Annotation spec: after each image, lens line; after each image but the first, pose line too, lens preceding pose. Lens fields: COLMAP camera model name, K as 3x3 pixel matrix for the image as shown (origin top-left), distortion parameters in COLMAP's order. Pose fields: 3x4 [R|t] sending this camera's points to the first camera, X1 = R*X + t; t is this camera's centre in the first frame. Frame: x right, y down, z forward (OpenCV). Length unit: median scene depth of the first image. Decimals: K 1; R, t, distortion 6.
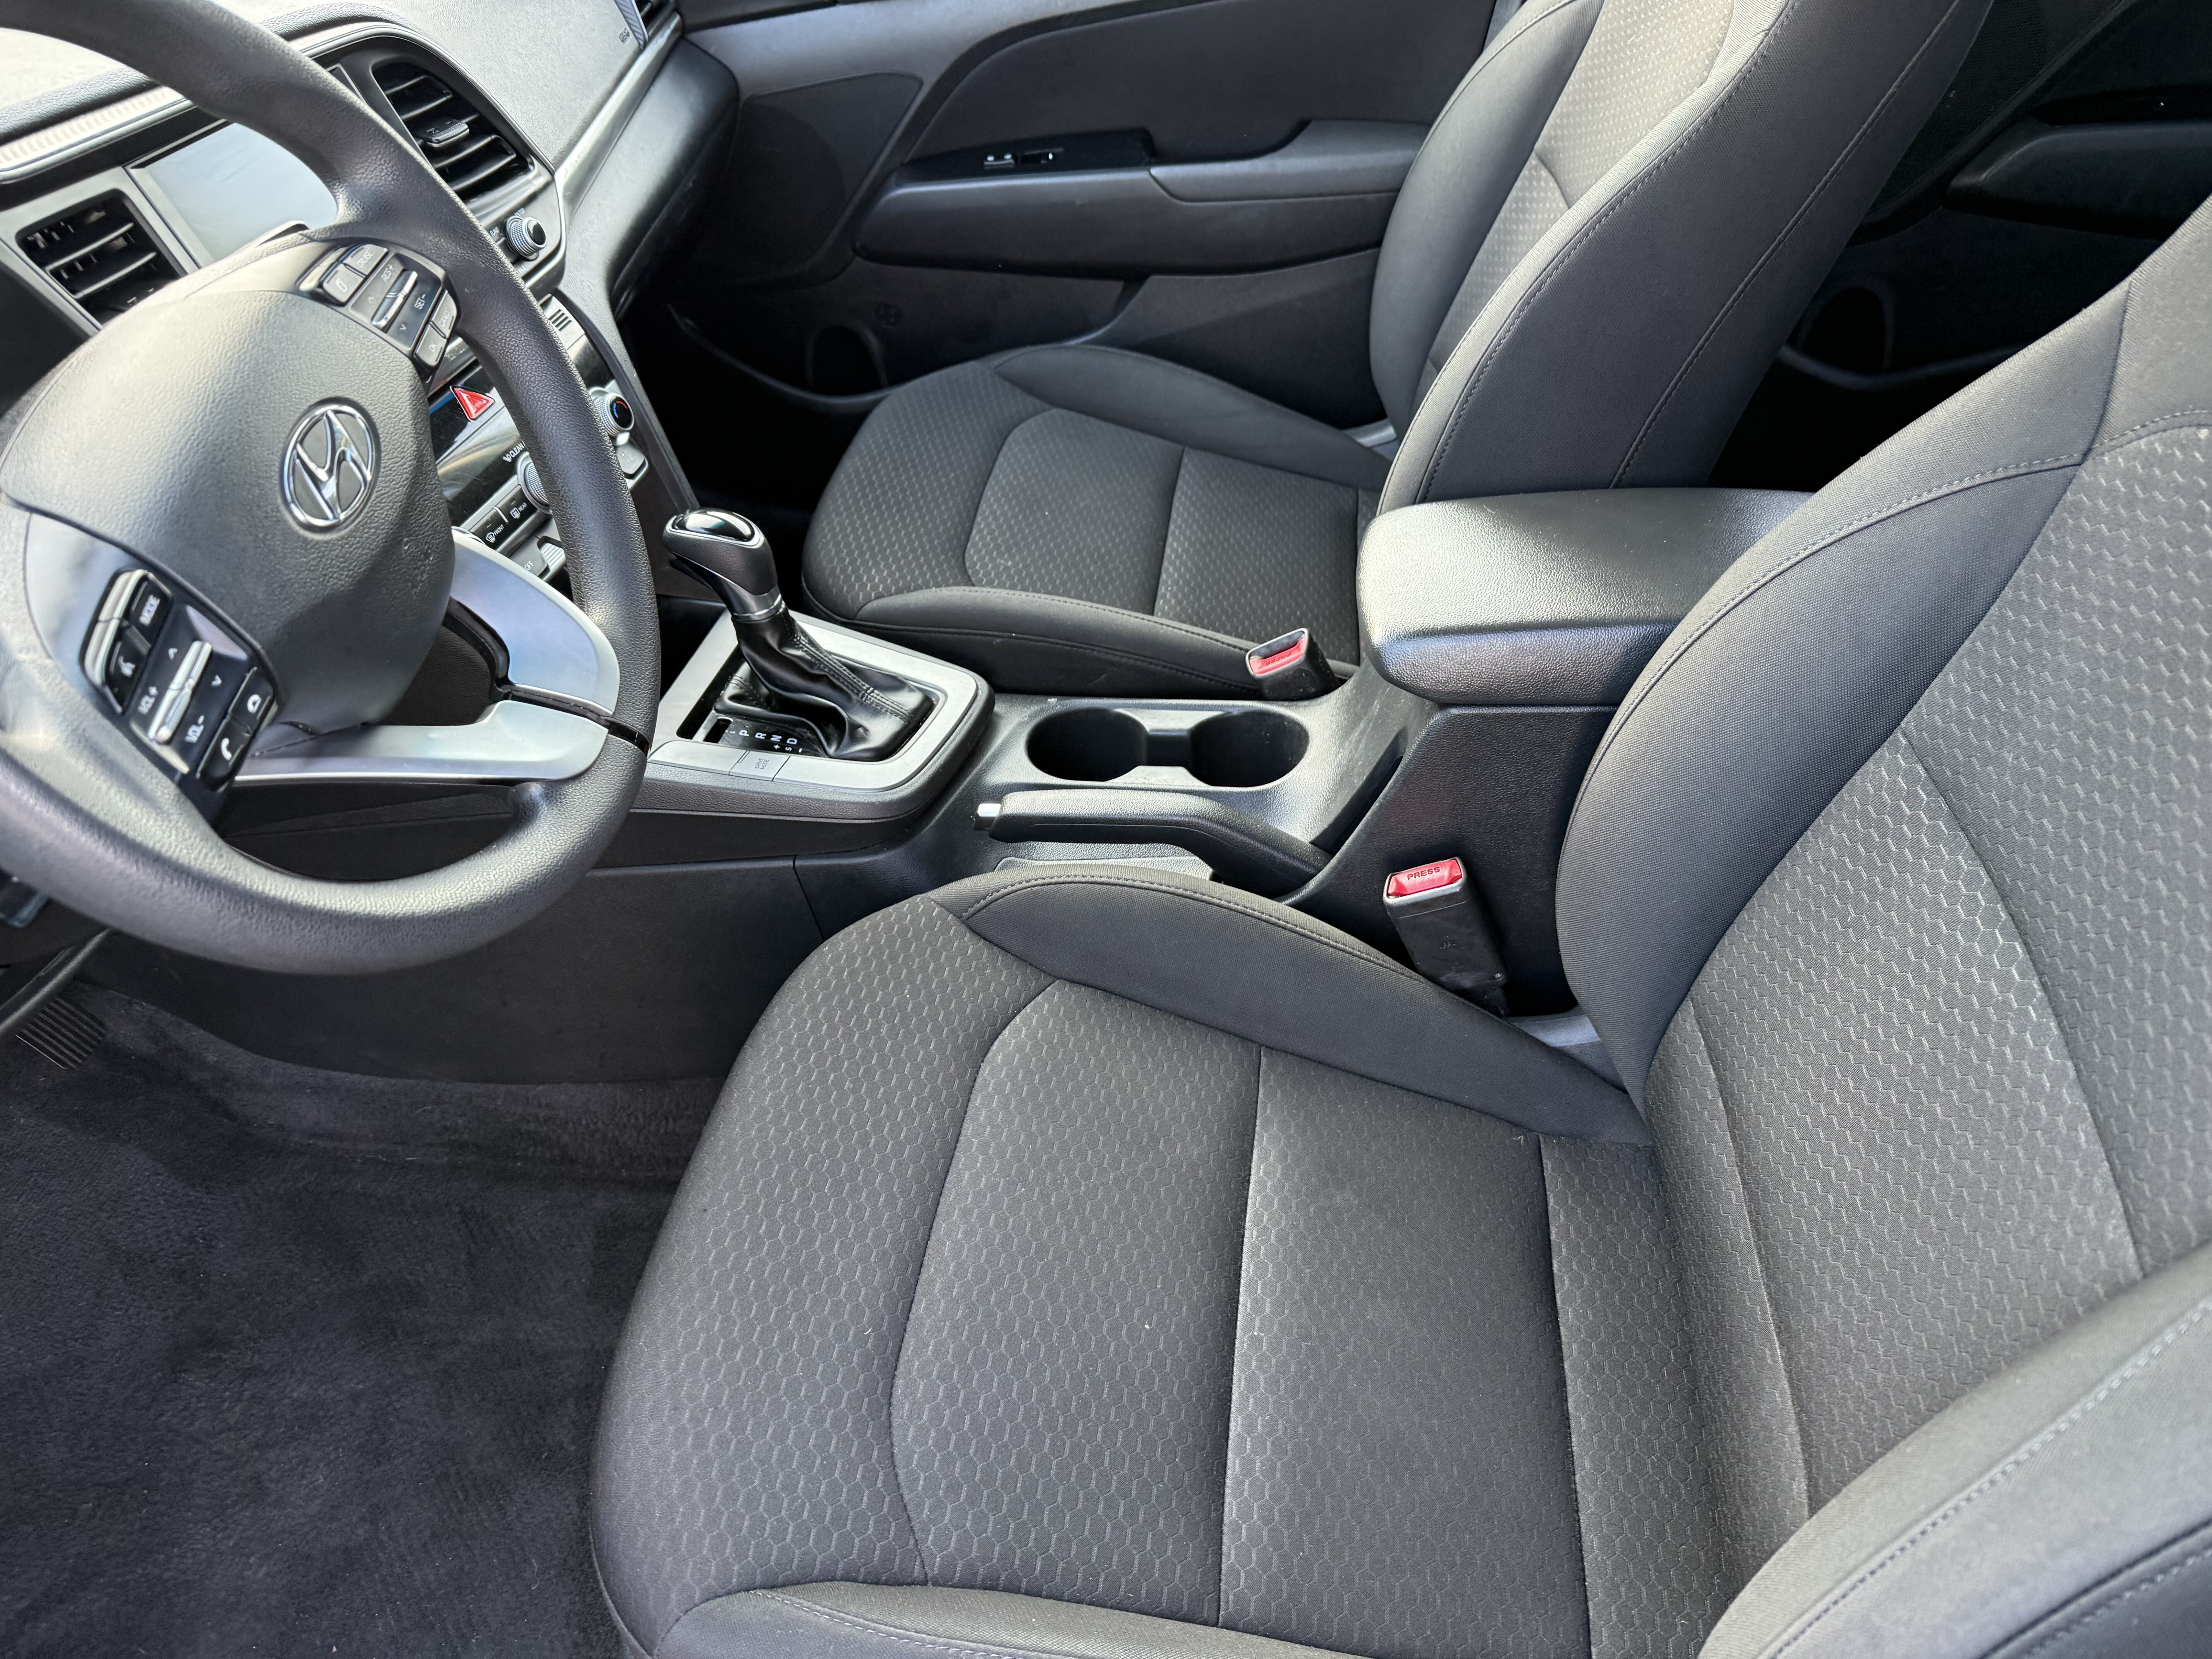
lens RADIAL K [[1560.4, 0, 1109.3], [0, 1560.4, 831.4], [0, 0, 1]] dist [-0.003255, -0.006941]
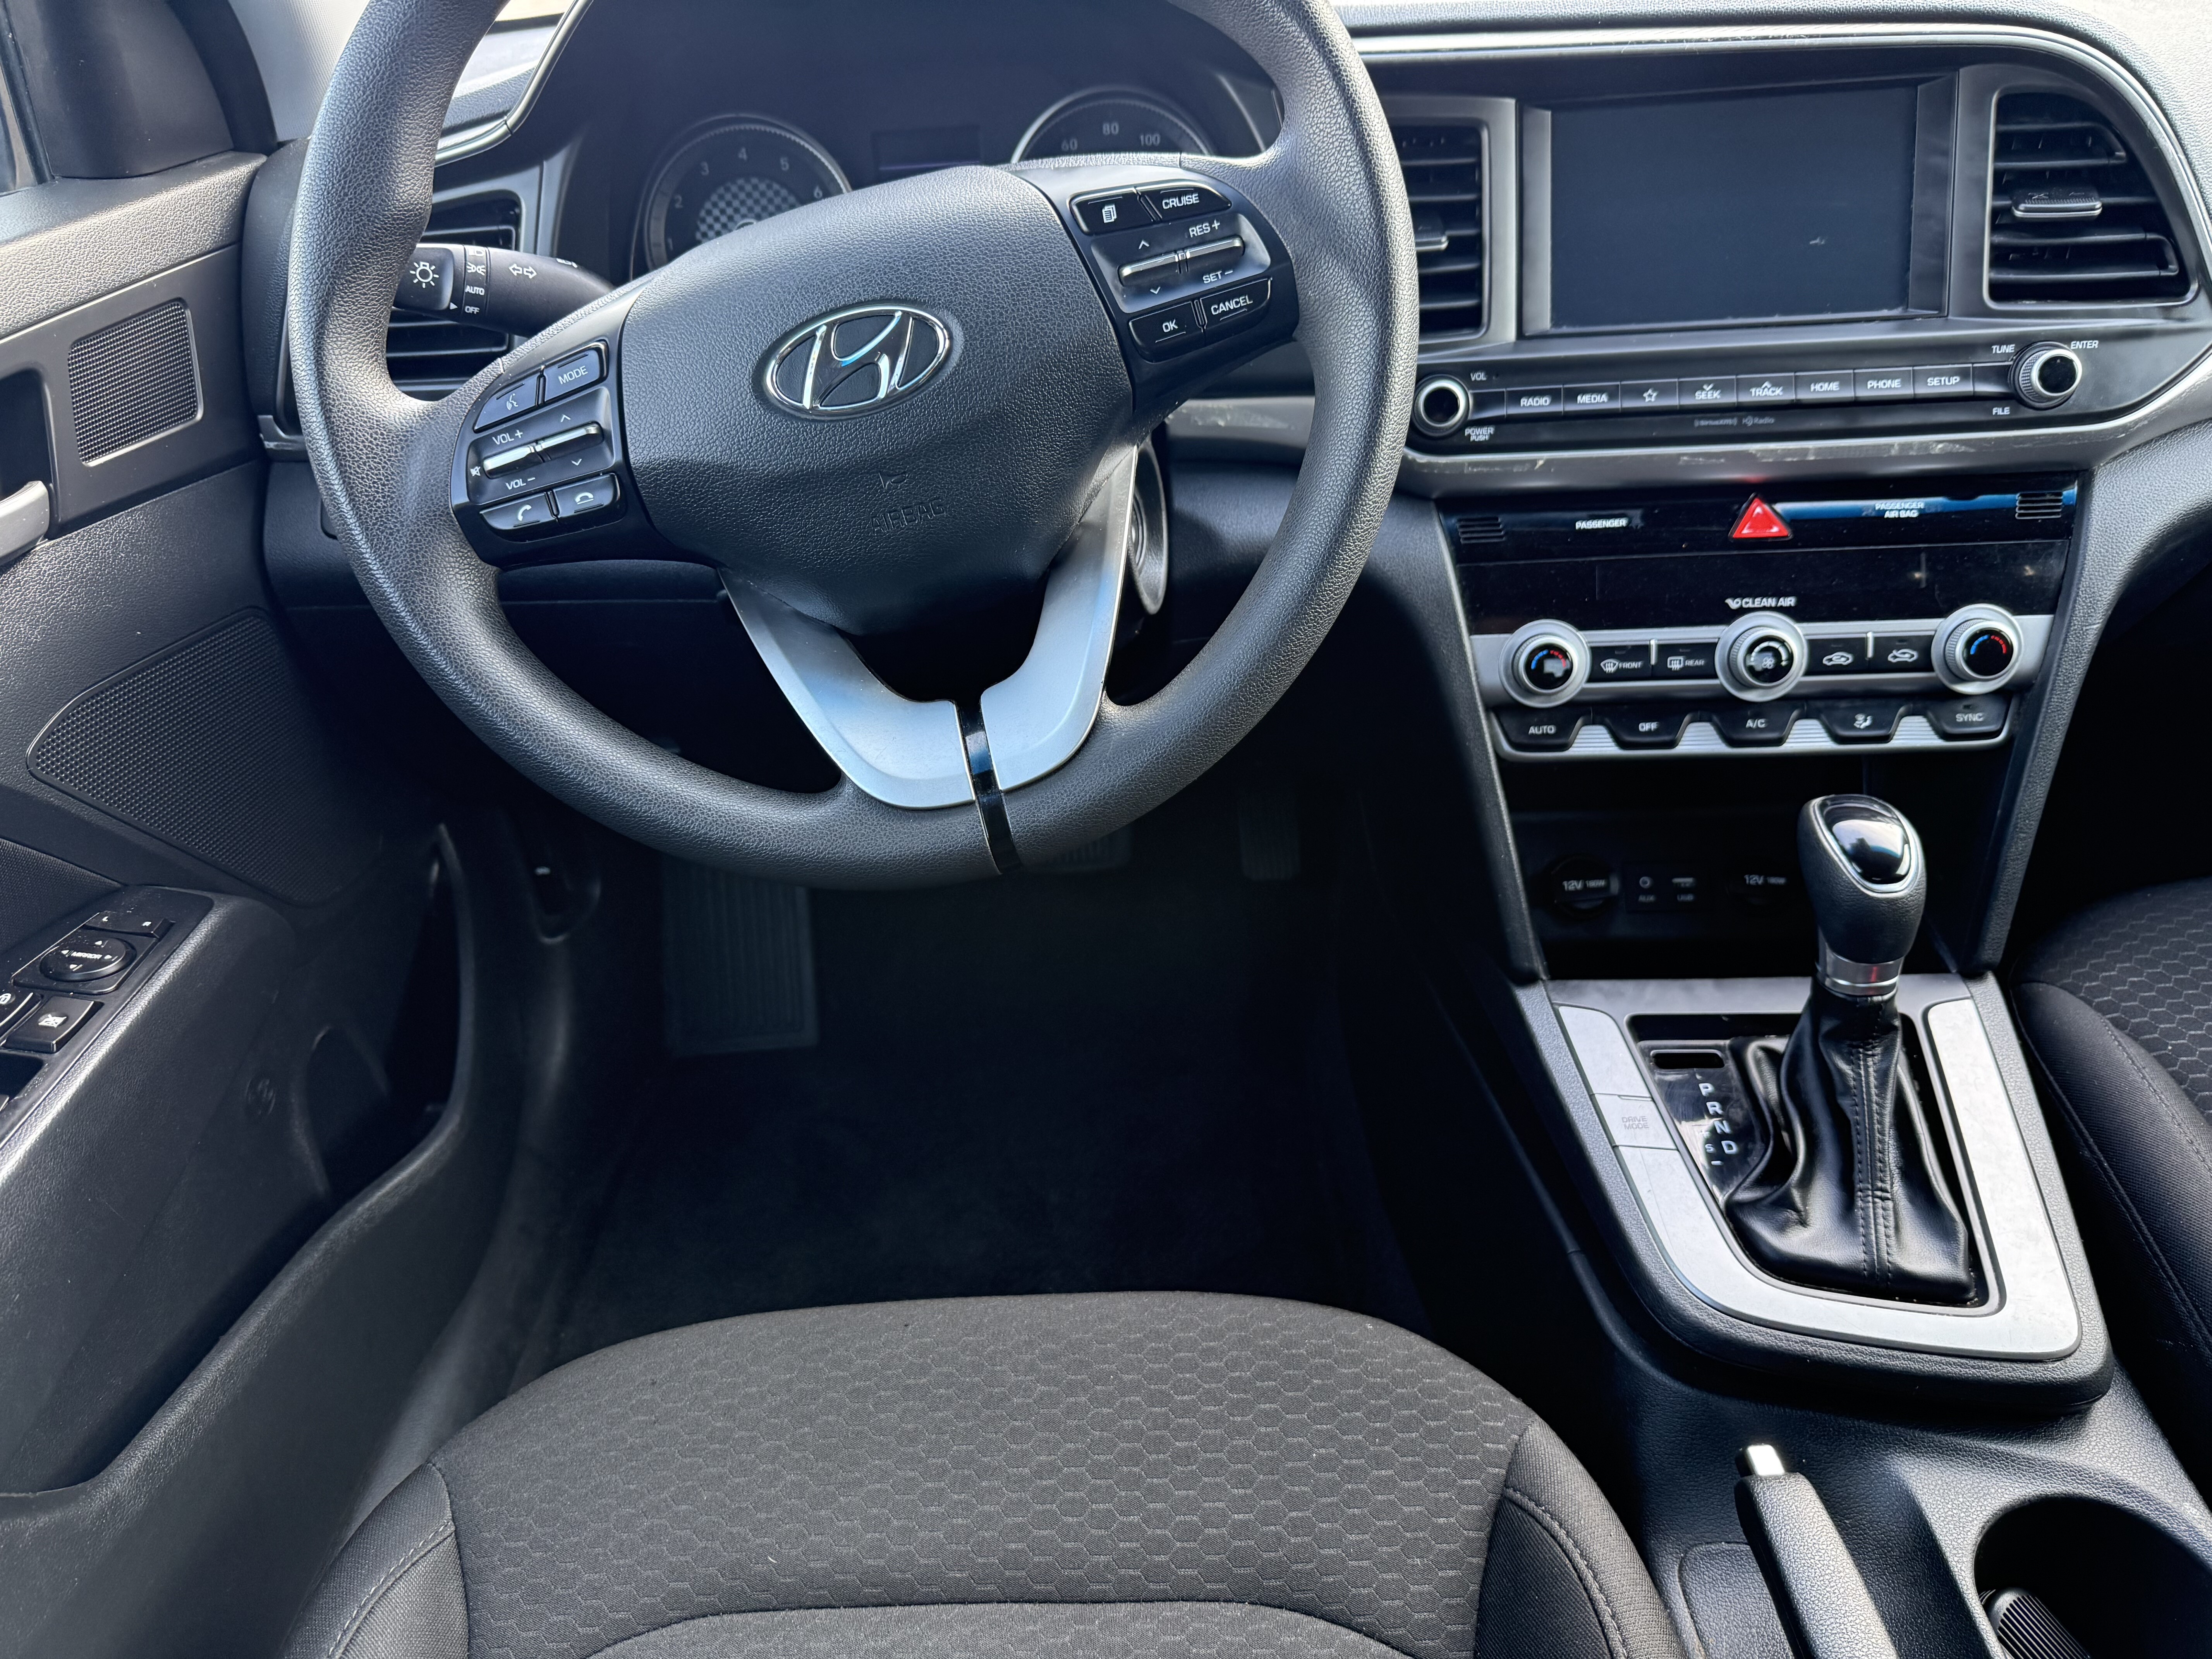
lens RADIAL K [[1560.4, 0, 1107.8], [0, 1560.4, 826.6], [0, 0, 1]] dist [-0.003255, -0.006941]
pose [[0.134309, 0.545324, -0.827395, 0.248632], [-0.569215, 0.725923, 0.386045, -0.278716], [0.811145, 0.419116, 0.407904, 0.496551]]
